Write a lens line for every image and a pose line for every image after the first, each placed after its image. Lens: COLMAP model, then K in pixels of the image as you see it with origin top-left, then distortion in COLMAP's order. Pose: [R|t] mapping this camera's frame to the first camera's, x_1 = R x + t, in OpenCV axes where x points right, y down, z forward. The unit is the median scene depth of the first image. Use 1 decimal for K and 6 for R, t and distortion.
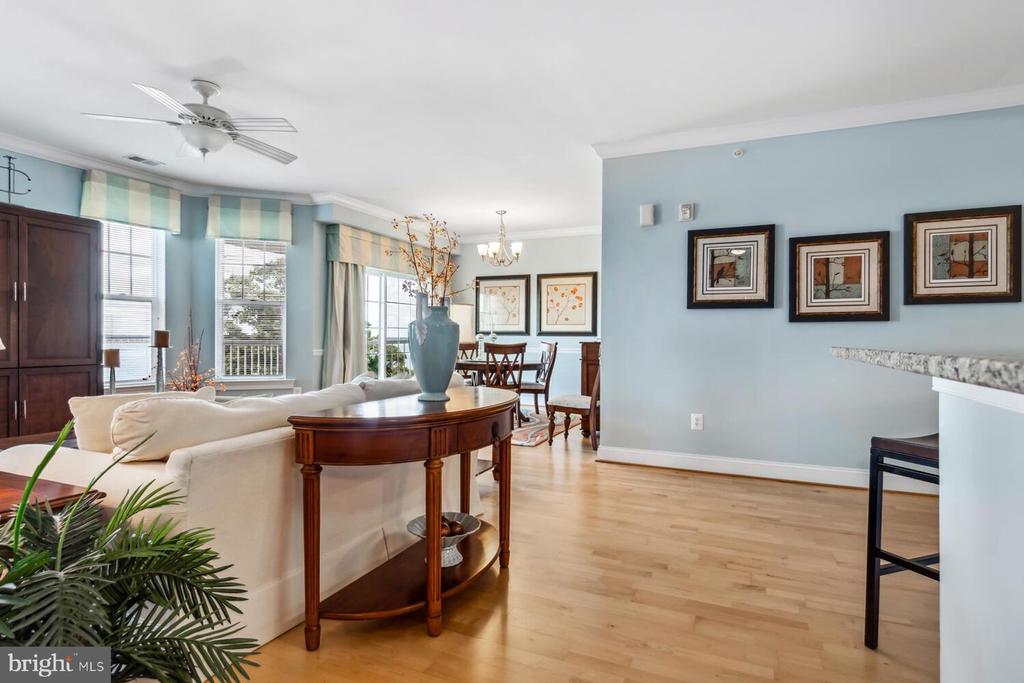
lens RADIAL K [[540.8, 0, 514.5], [0, 540.8, 343.6], [0, 0, 1]] dist [0.000645, -0.002616]
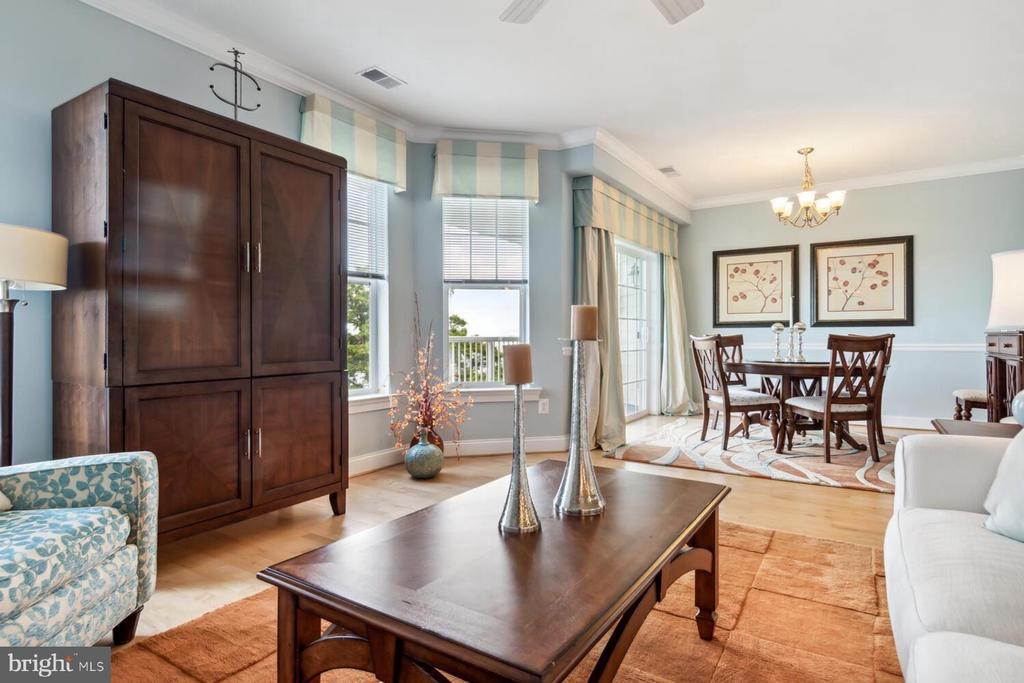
lens RADIAL K [[546.4, 0, 510.6], [0, 546.4, 335.9], [0, 0, 1]] dist [0.001303, -0.001736]
pose [[0.987813, -0.011313, -0.155233, -0.352220], [0.009544, 0.999881, -0.012137, 0.004402], [0.155351, 0.010508, 0.987803, 0.280118]]
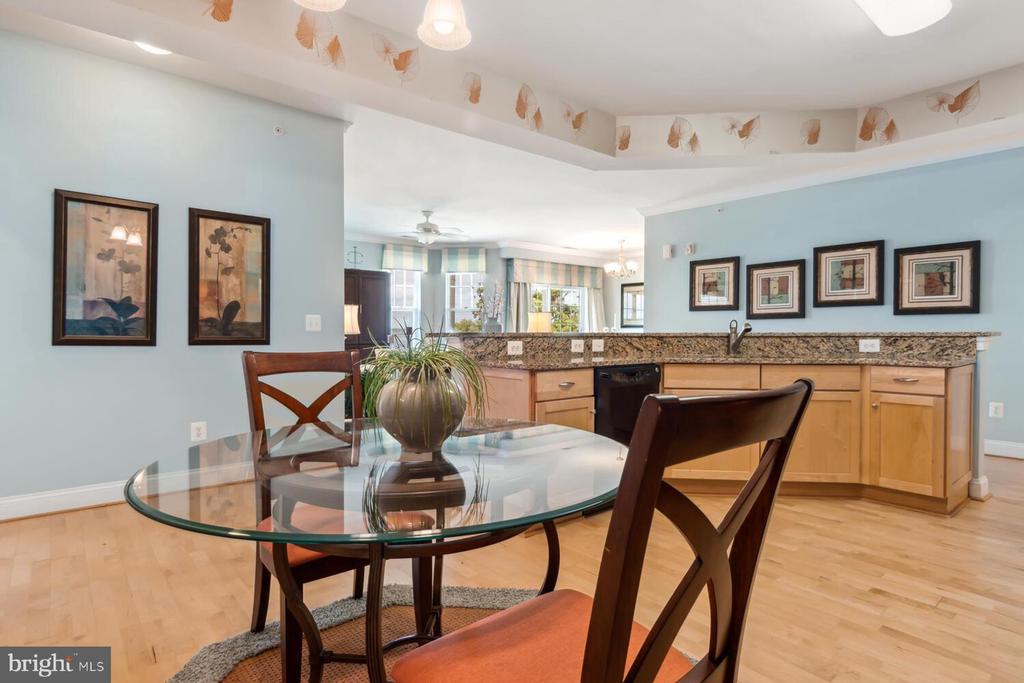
lens RADIAL K [[540.8, 0, 514.5], [0, 540.8, 343.6], [0, 0, 1]] dist [0.000645, -0.002616]
pose [[0.902338, 0.007625, -0.430962, 0.395326], [-0.001573, 0.999895, 0.014398, 0.005783], [0.431026, -0.012314, 0.902255, -0.469198]]
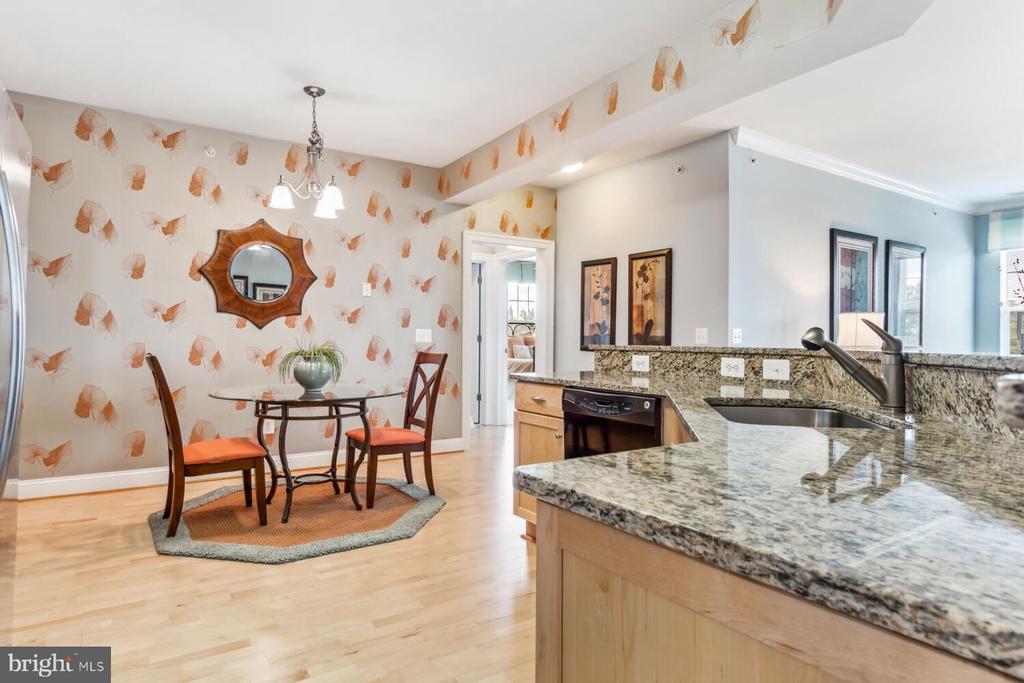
lens RADIAL K [[583.4, 0, 510.4], [0, 583.4, 339.4], [0, 0, 1]] dist [0.004040, 0.000209]
pose [[-0.536596, -0.007525, -0.843806, 0.672804], [-0.014618, 0.999893, 0.000379, -0.002103], [0.843713, 0.012538, -0.536649, 0.254248]]
